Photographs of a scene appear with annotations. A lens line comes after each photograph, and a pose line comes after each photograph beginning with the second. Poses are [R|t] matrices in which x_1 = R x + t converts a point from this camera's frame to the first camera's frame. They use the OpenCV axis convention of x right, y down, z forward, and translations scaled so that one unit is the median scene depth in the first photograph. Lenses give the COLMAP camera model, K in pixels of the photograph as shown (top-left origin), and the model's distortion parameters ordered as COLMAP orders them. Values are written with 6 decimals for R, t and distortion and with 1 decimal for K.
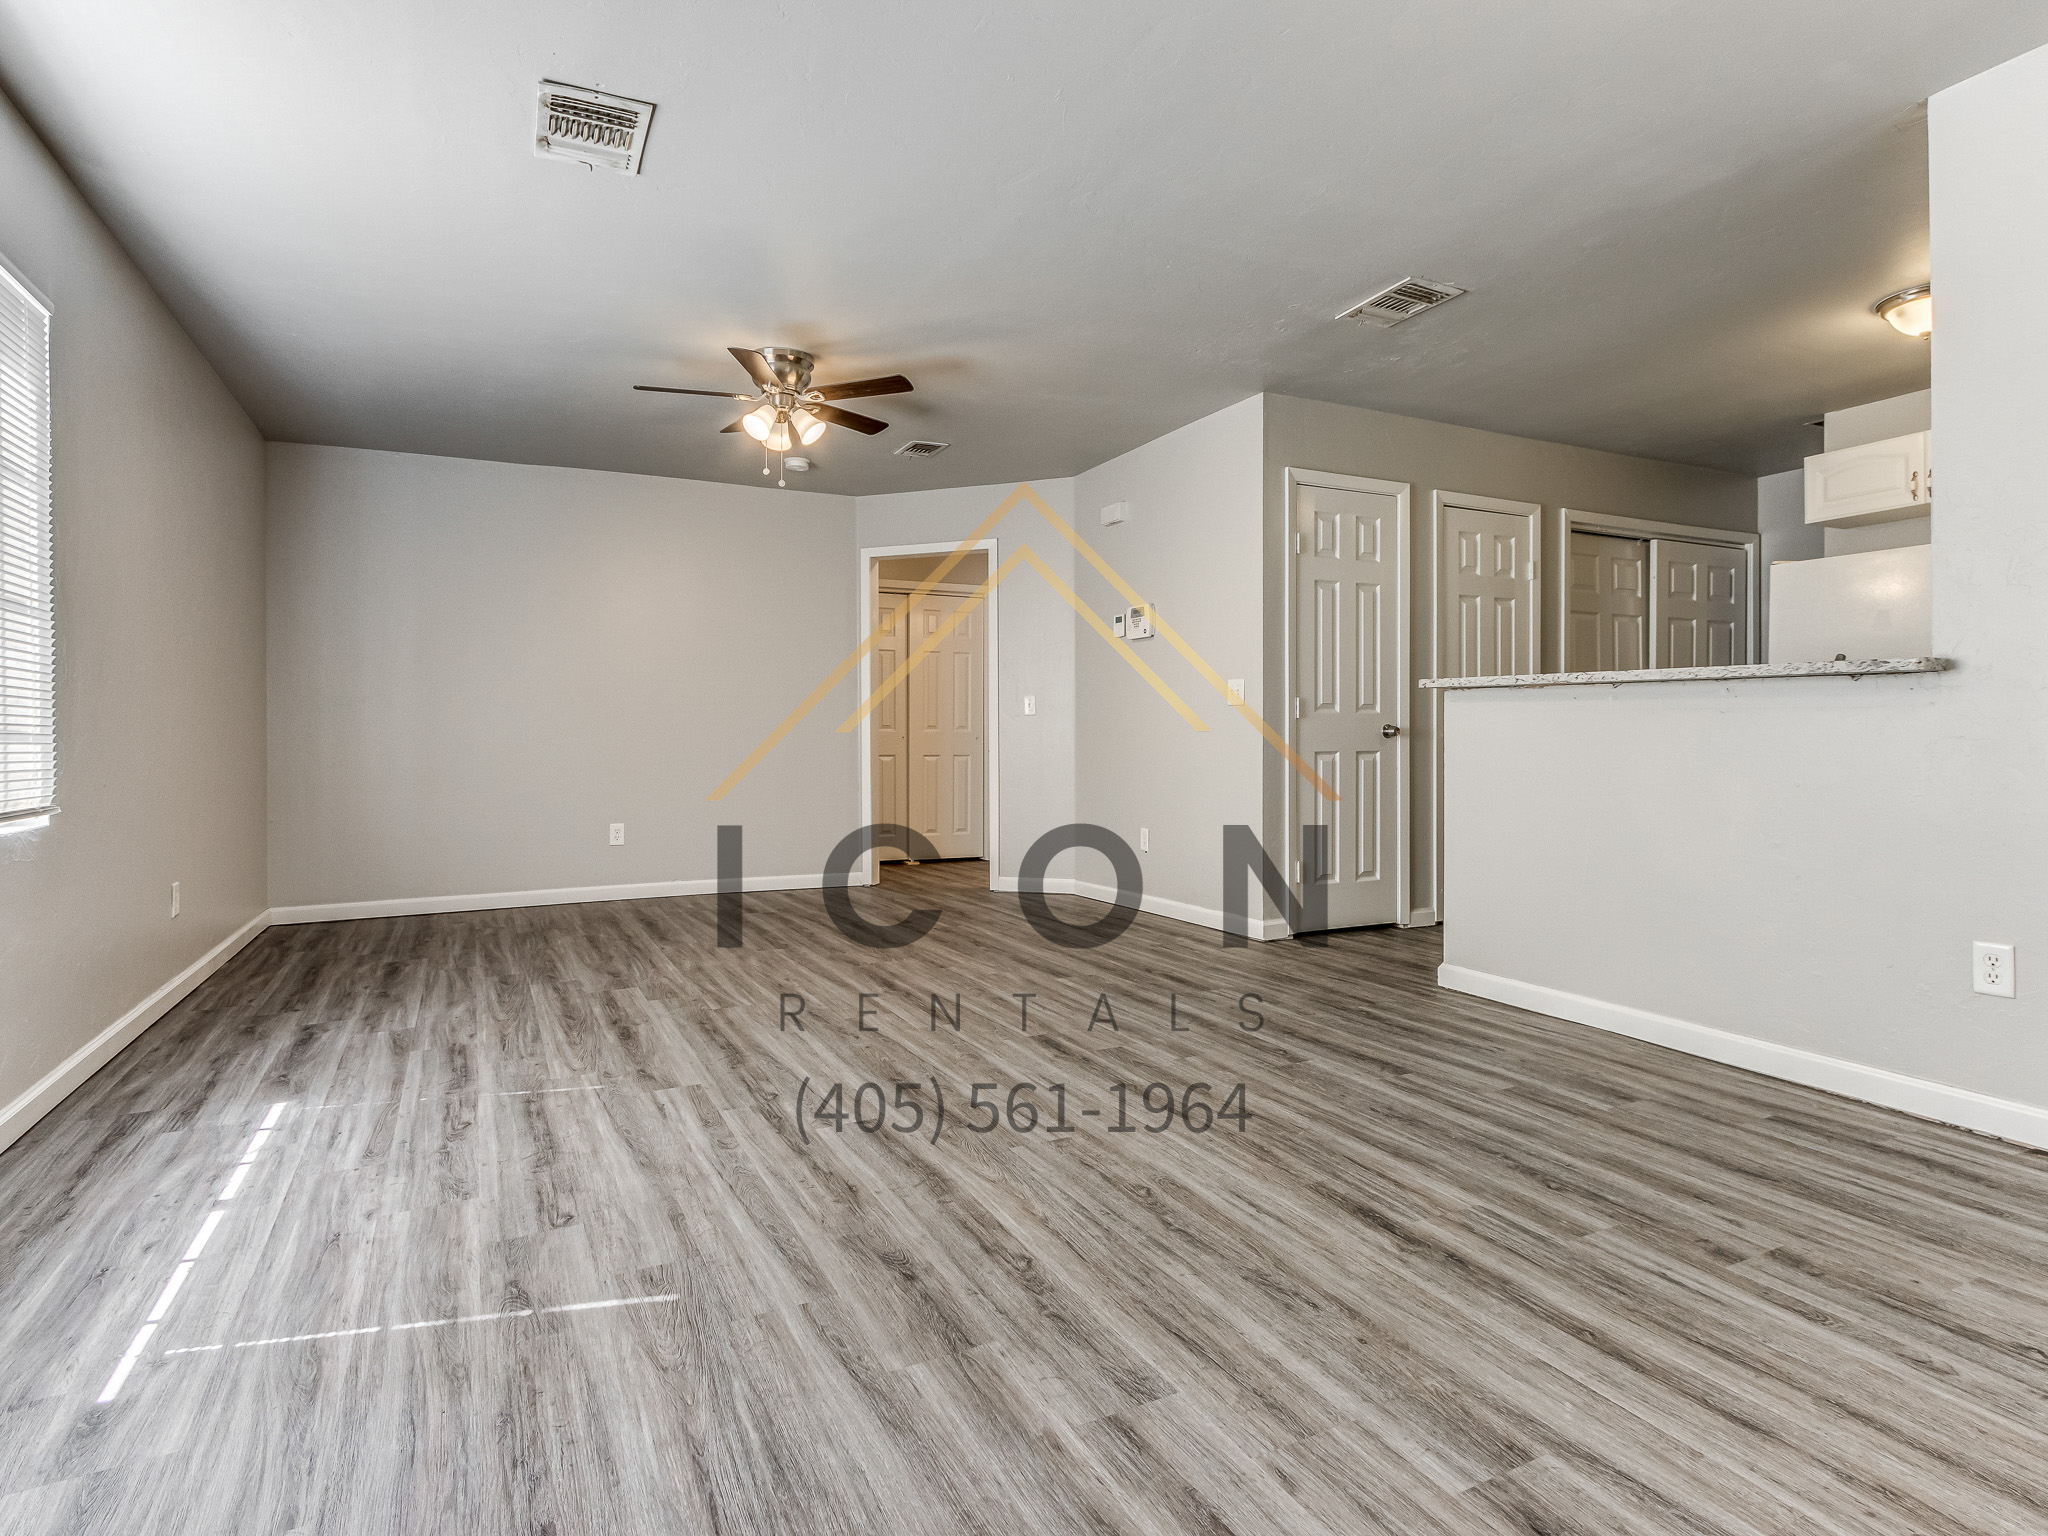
lens RADIAL K [[1054.5, 0, 988.0], [0, 1054.5, 743.7], [0, 0, 1]] dist [0.001120, 0.000354]
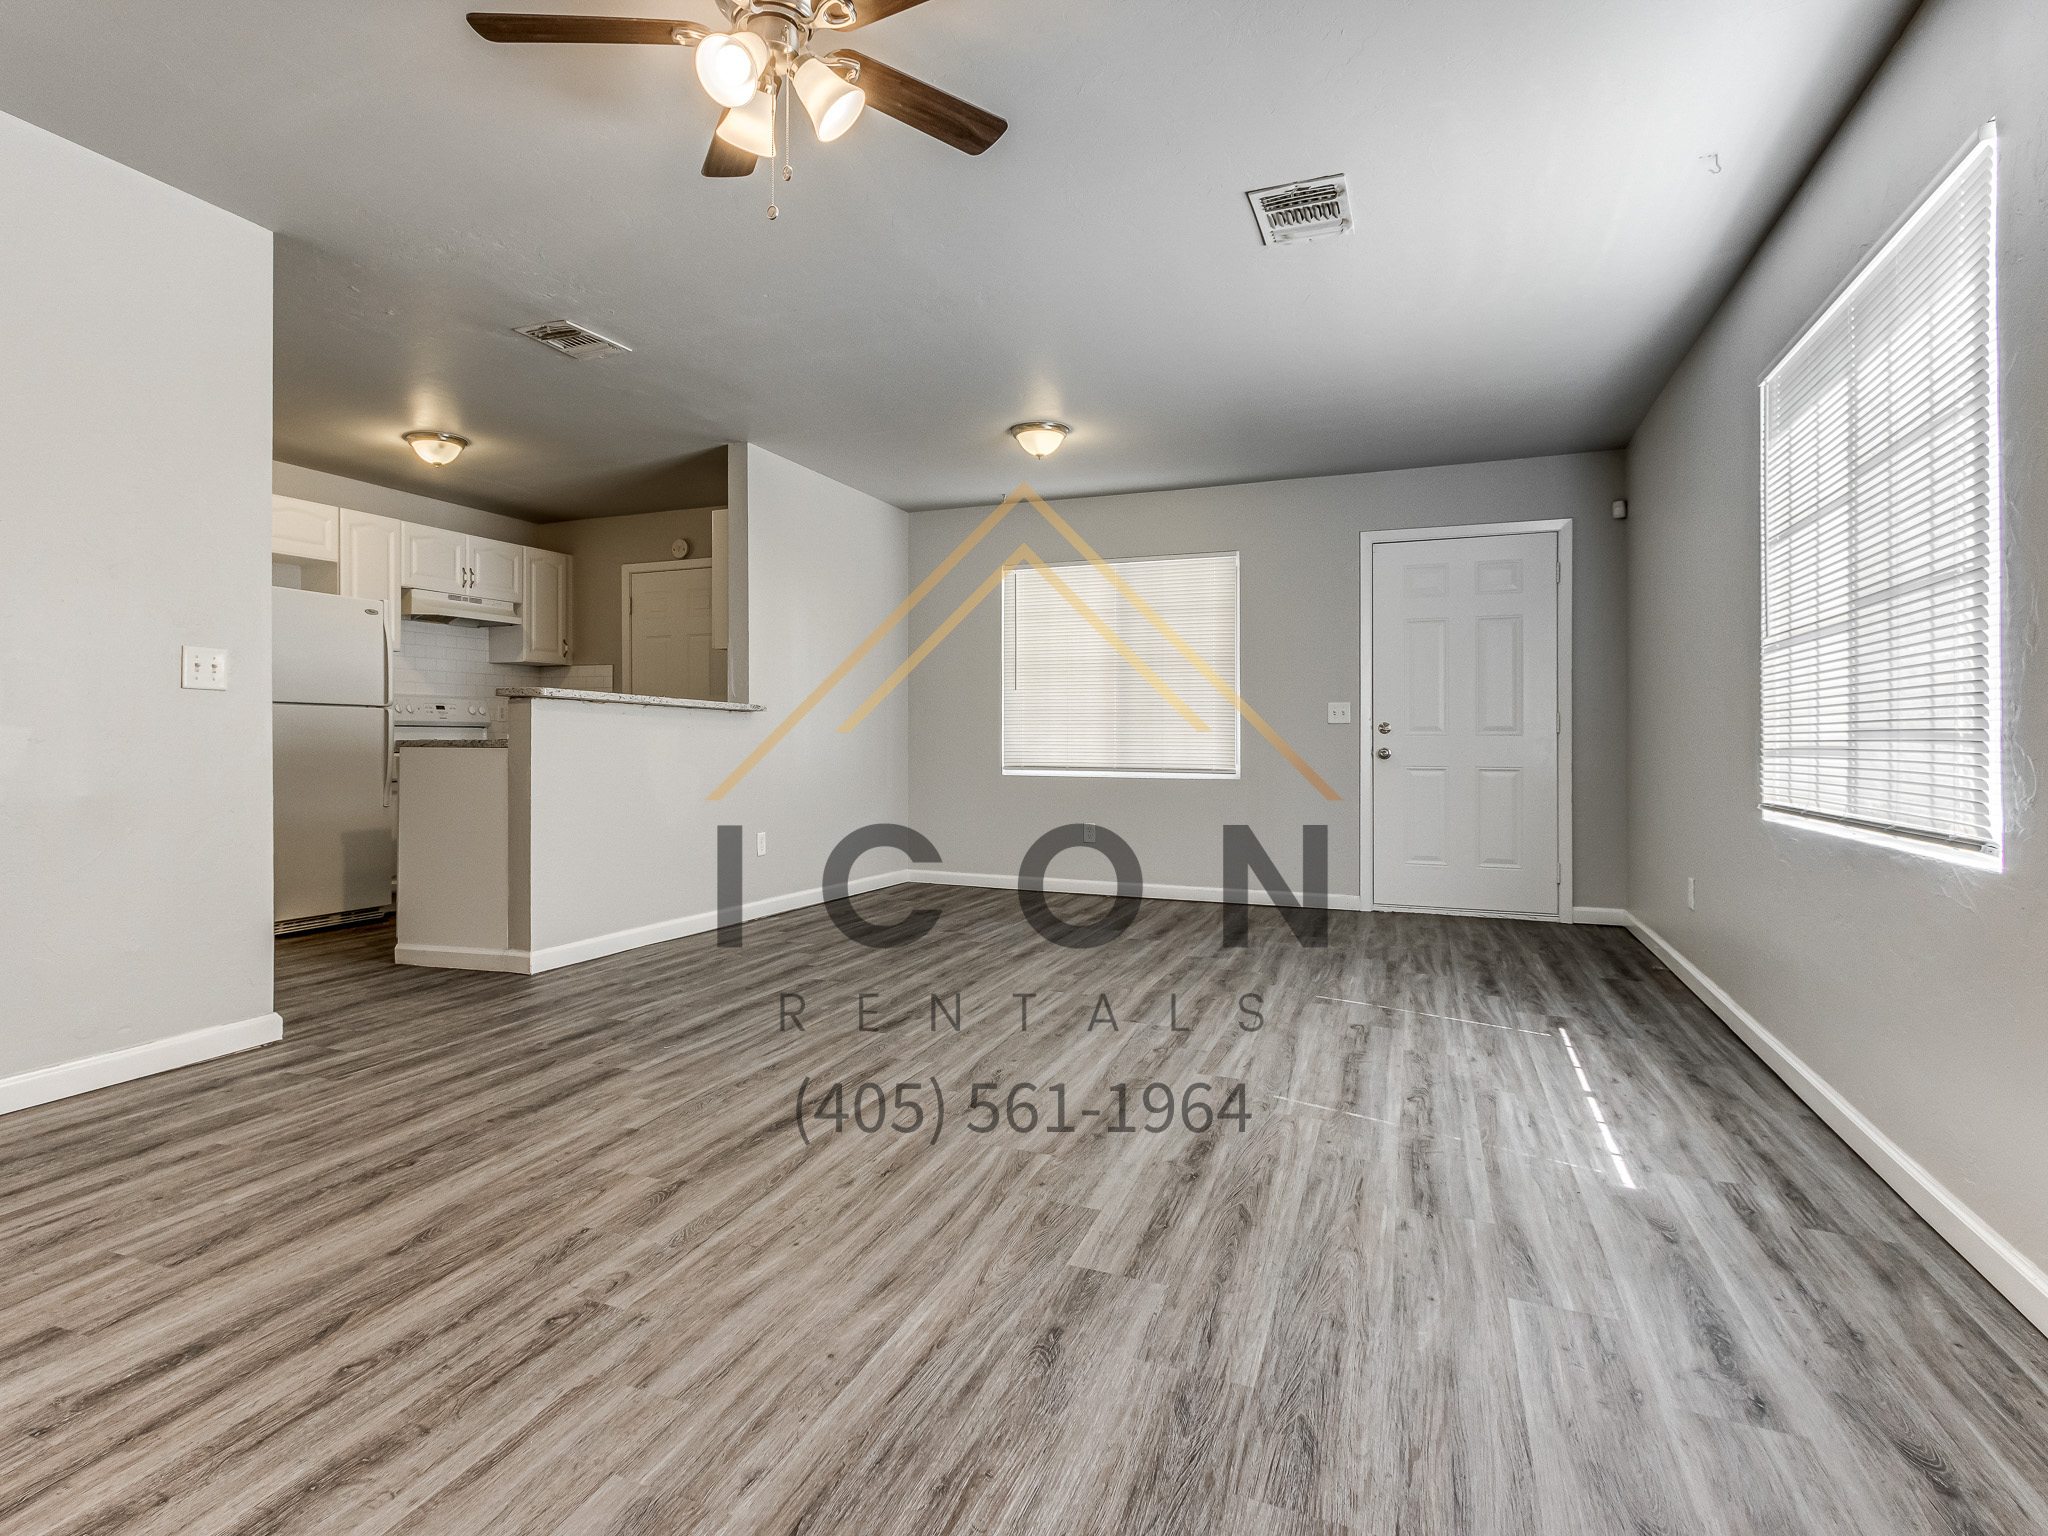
lens RADIAL K [[1054.5, 0, 988.0], [0, 1054.5, 743.7], [0, 0, 1]] dist [0.001120, 0.000354]
pose [[-0.666914, -0.002368, 0.745131, -0.984148], [0.003079, 0.999978, 0.005934, -0.013459], [-0.745129, 0.006251, -0.666892, 1.990955]]
